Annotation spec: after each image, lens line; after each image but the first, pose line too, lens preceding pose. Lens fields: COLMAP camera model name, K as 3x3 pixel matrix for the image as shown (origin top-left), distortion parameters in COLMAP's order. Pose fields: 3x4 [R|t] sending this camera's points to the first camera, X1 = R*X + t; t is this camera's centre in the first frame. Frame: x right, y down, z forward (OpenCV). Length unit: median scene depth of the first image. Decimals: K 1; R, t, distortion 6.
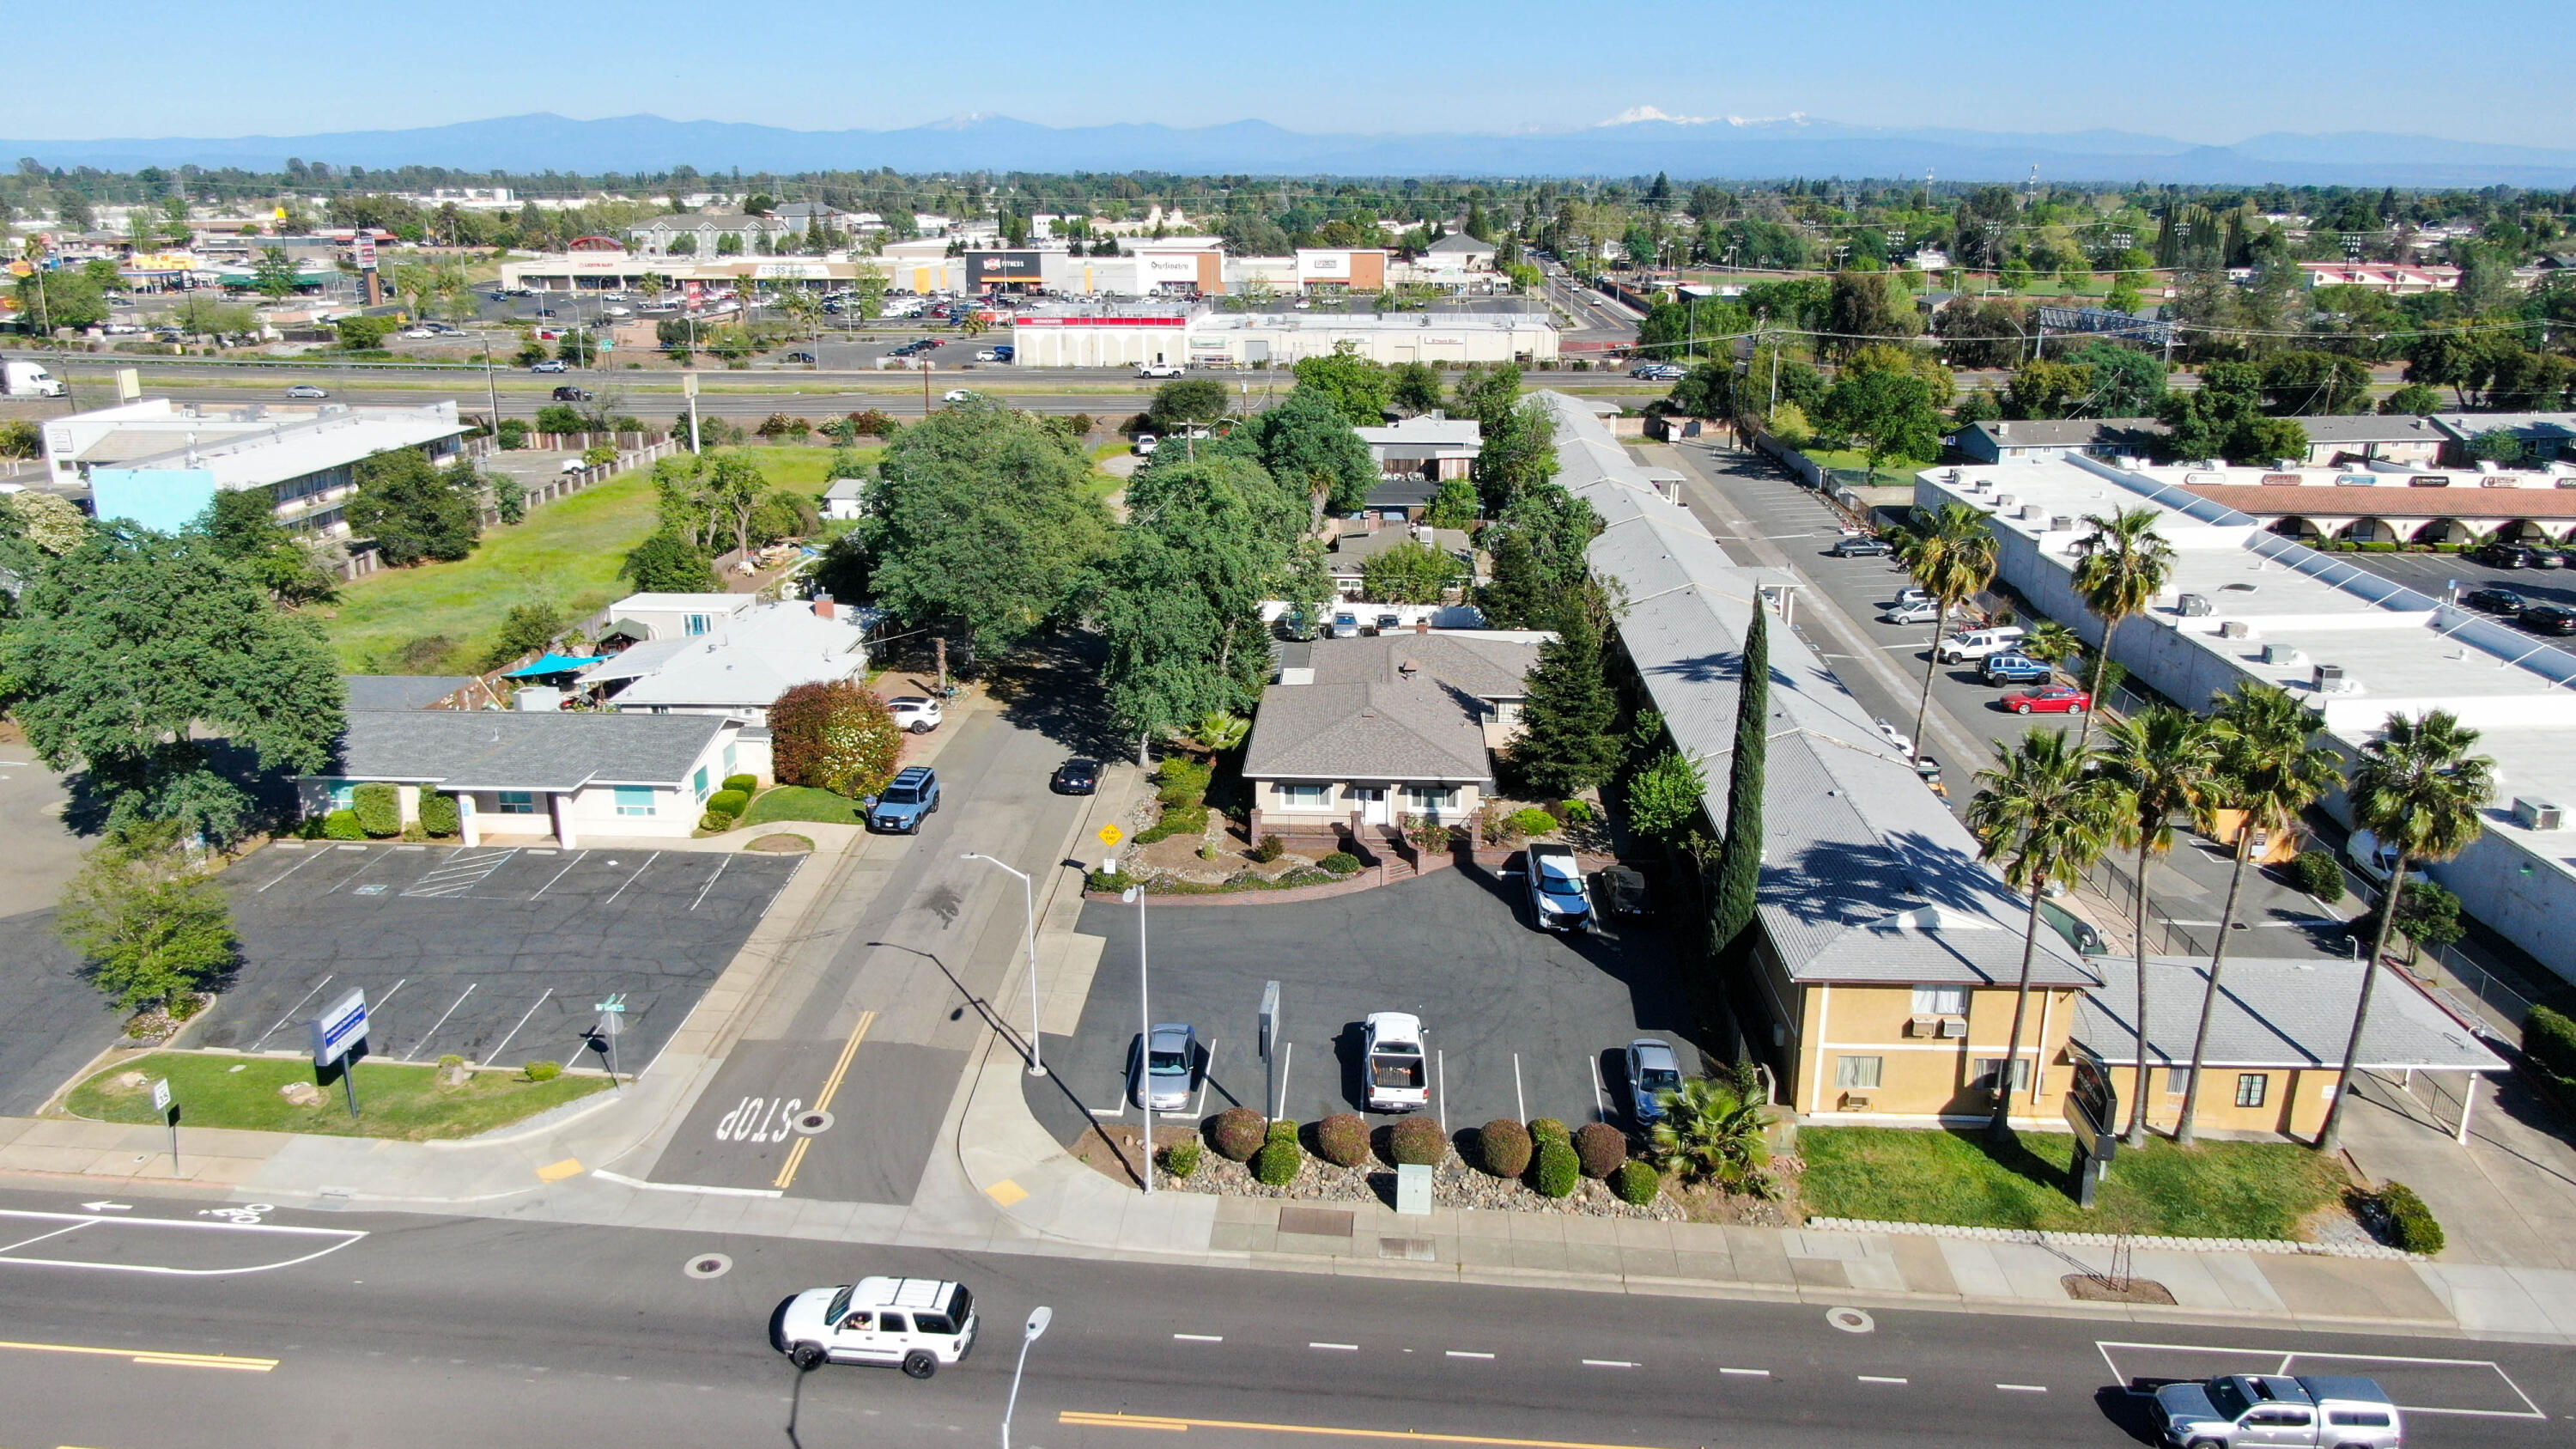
lens RADIAL K [[1858.7, 0, 1288.0], [0, 1858.7, 724.5], [0, 0, 1]] dist [-0.018646, 0.005977]
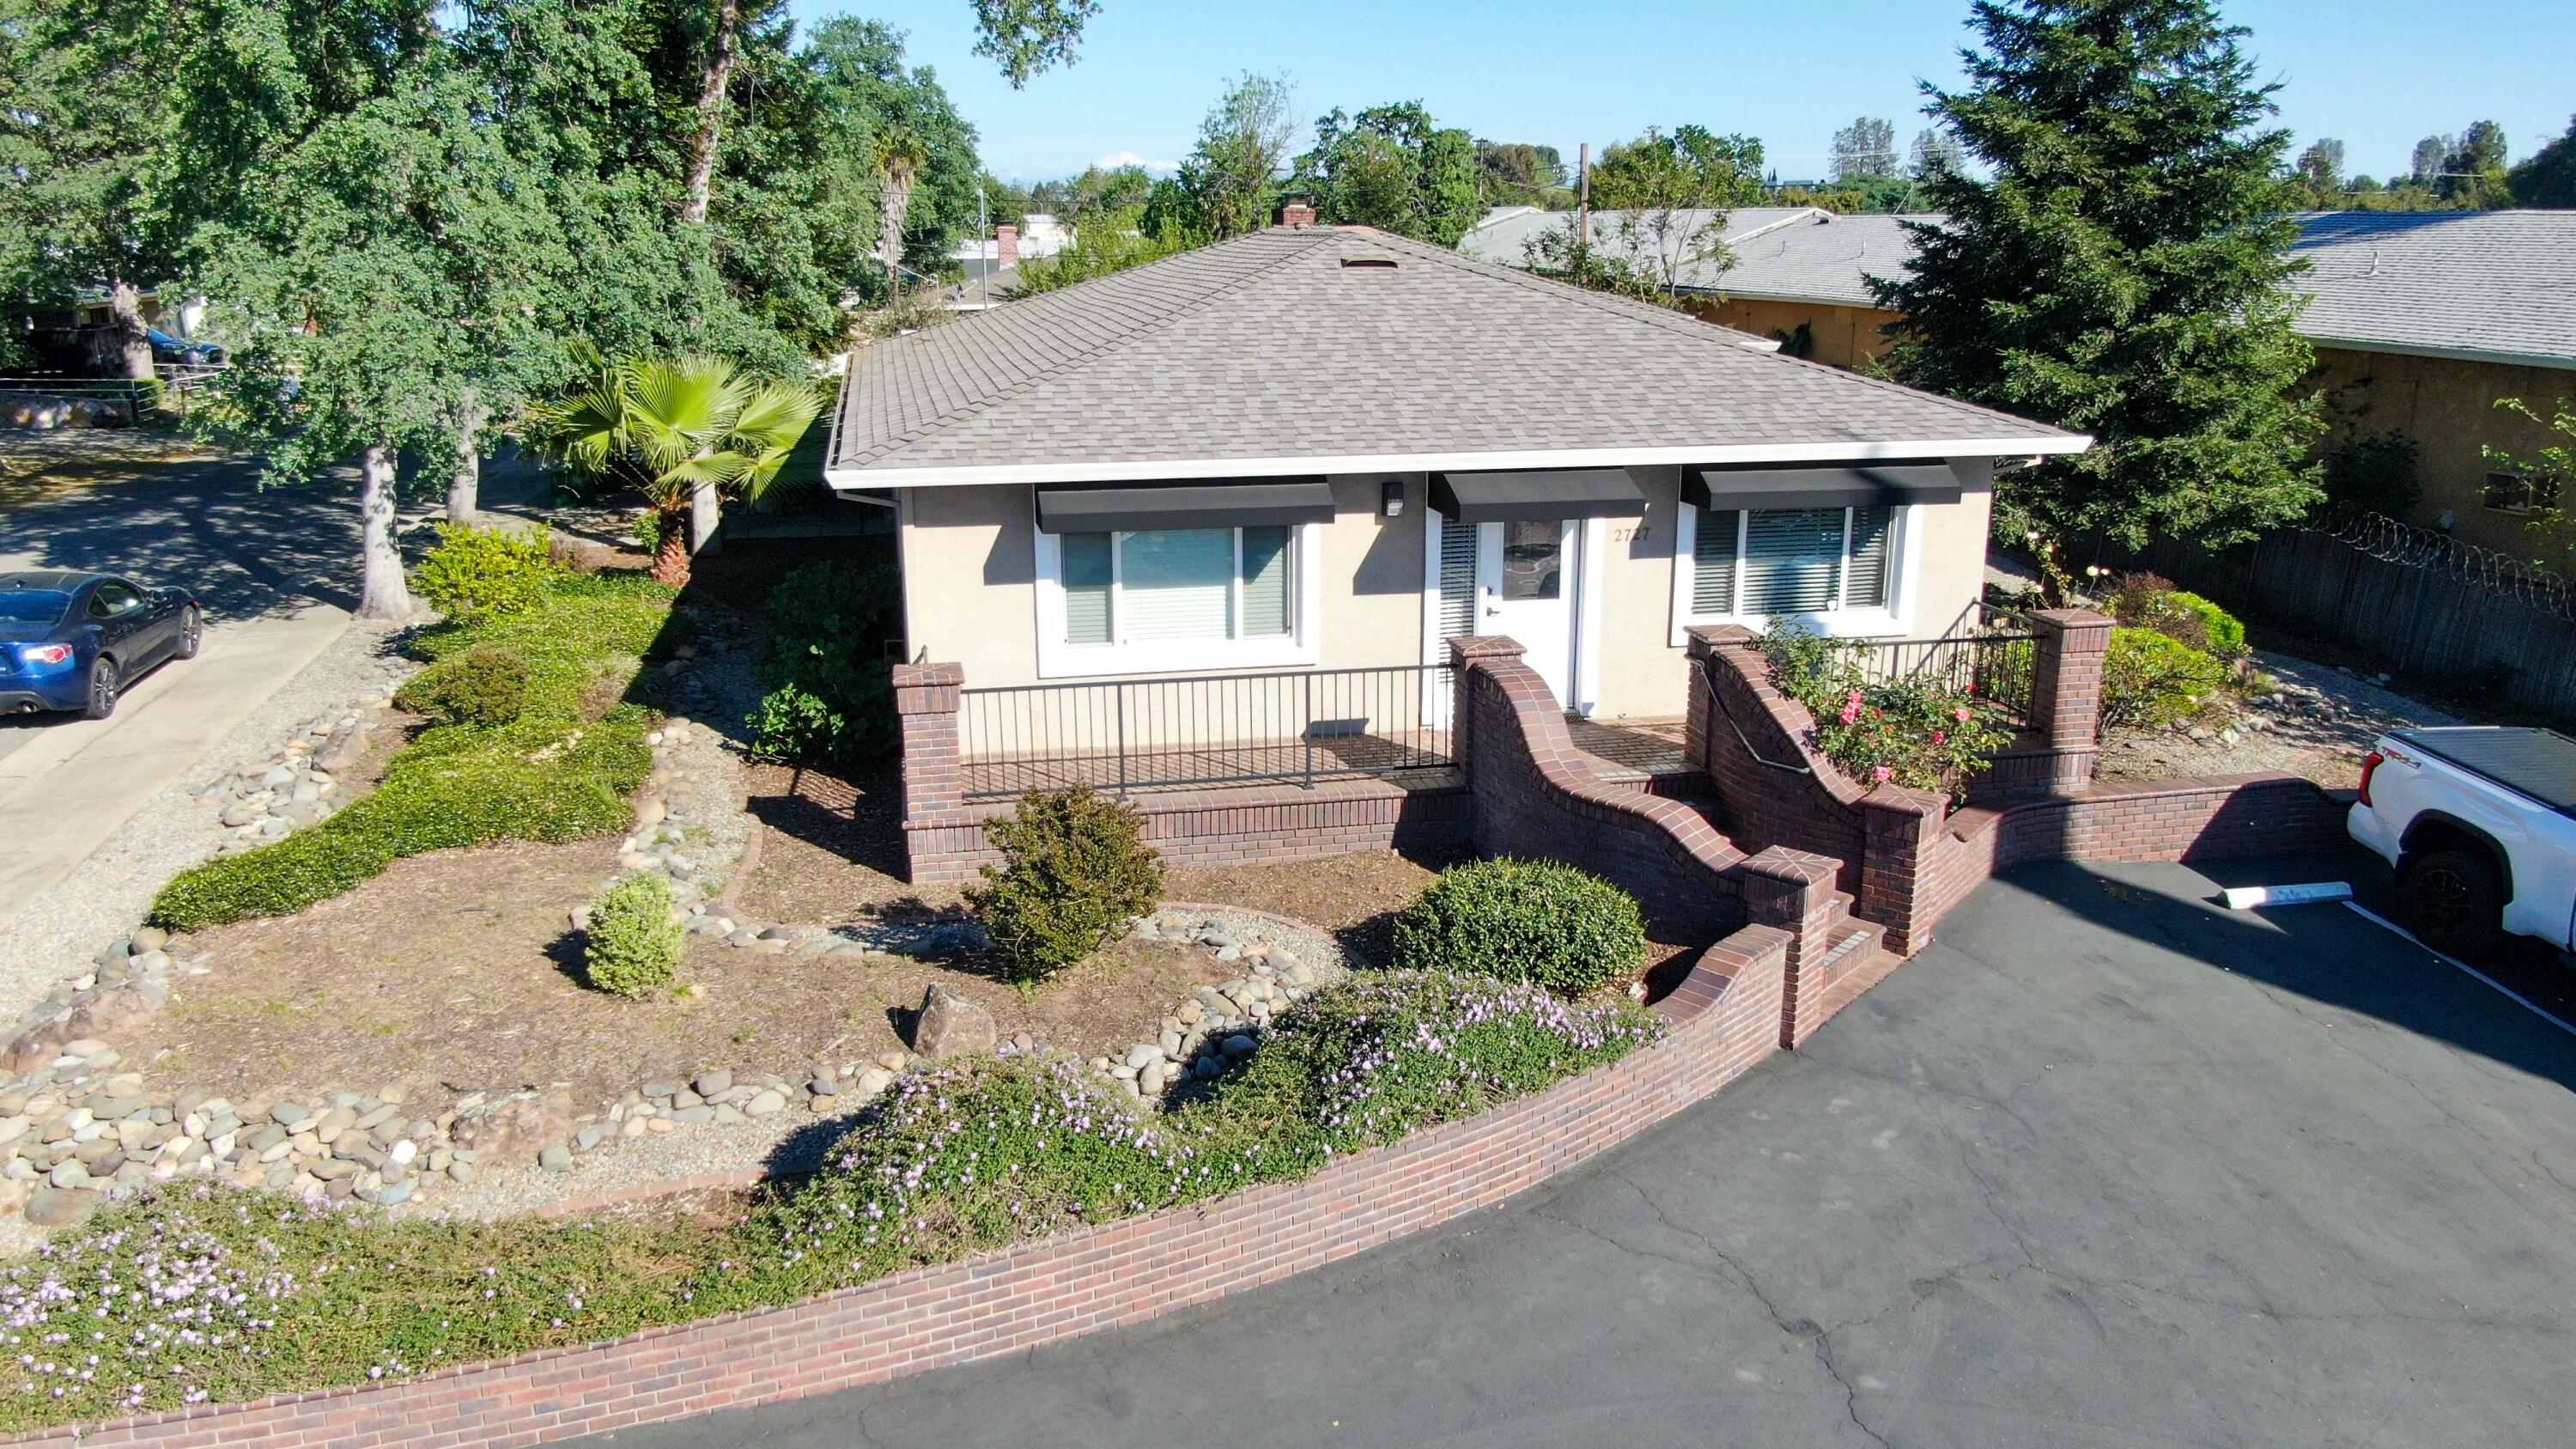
lens RADIAL K [[1860.4, 0, 1287.0], [0, 1860.4, 722.1], [0, 0, 1]] dist [-0.021469, 0.008357]
pose [[0.964607, -0.070279, 0.254155, -0.029639], [0.076470, 0.996966, -0.014549, 0.057730], [-0.252362, 0.033470, 0.967054, 0.849576]]
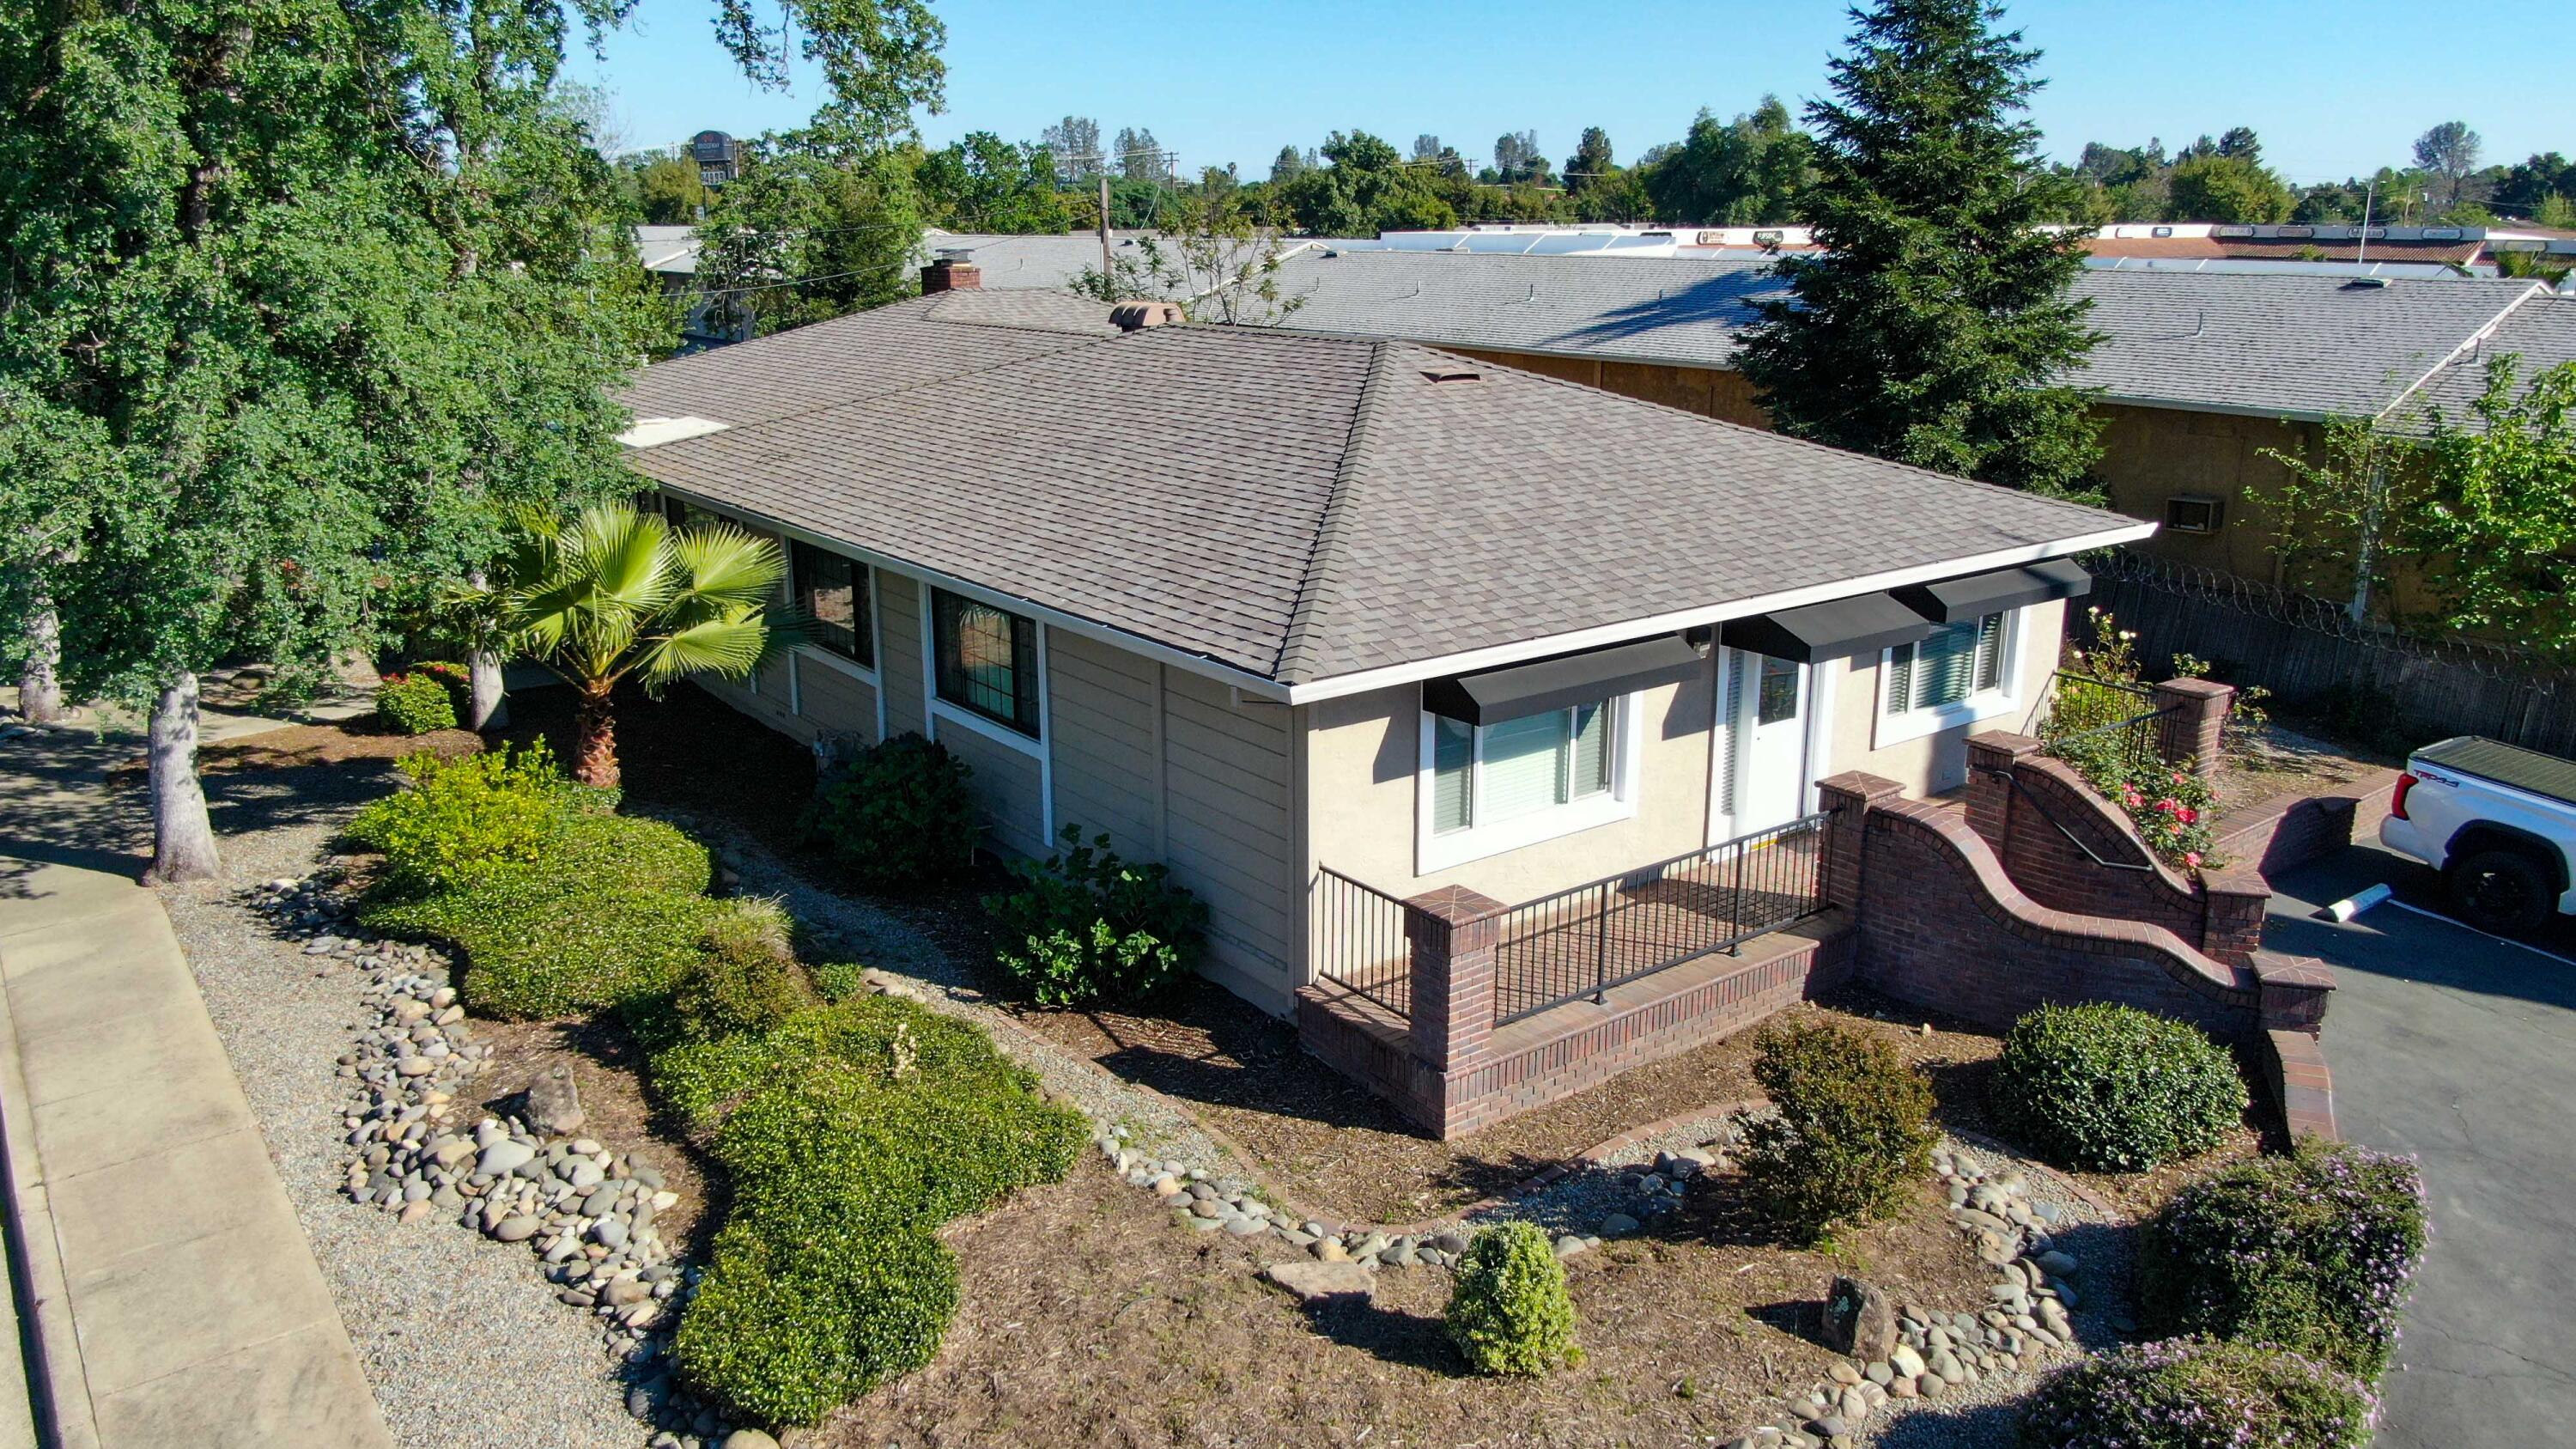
lens RADIAL K [[1860.4, 0, 1287.0], [0, 1860.4, 722.1], [0, 0, 1]] dist [-0.021469, 0.008357]
pose [[0.765538, -0.173908, 0.619442, -0.121983], [0.185168, 0.981595, 0.046742, 0.023100], [-0.616169, 0.078918, 0.783650, 0.912662]]
